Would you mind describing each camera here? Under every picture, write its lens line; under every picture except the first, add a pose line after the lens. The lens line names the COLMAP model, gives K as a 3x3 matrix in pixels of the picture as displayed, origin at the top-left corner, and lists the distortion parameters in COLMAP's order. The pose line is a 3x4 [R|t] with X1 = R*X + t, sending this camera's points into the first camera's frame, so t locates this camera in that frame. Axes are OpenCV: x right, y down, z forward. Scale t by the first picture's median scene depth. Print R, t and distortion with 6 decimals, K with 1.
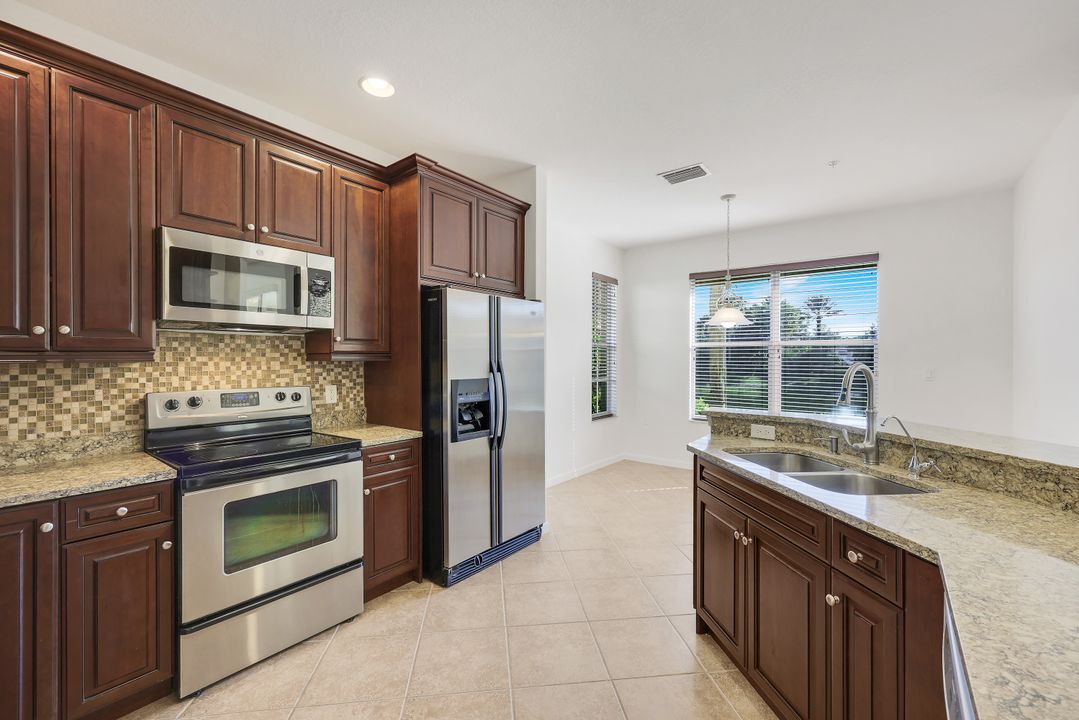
lens RADIAL K [[438.5, 0, 540.1], [0, 438.5, 360.0], [0, 0, 1]] dist [-0.024092, -0.000474]
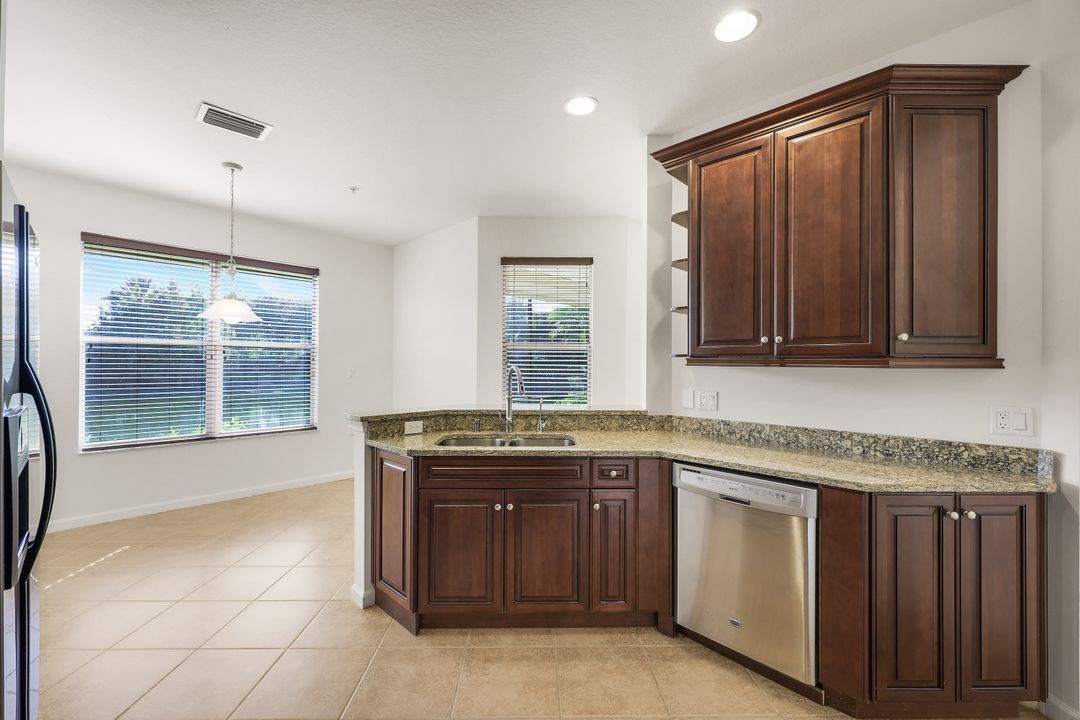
lens RADIAL K [[438.9, 0, 534.6], [0, 438.9, 360.1], [0, 0, 1]] dist [-0.024092, -0.000474]
pose [[0.091709, 0.002614, 0.995782, -0.336580], [-0.002571, 0.999994, -0.002388, -0.002744], [-0.995783, -0.002341, 0.091715, 0.349502]]
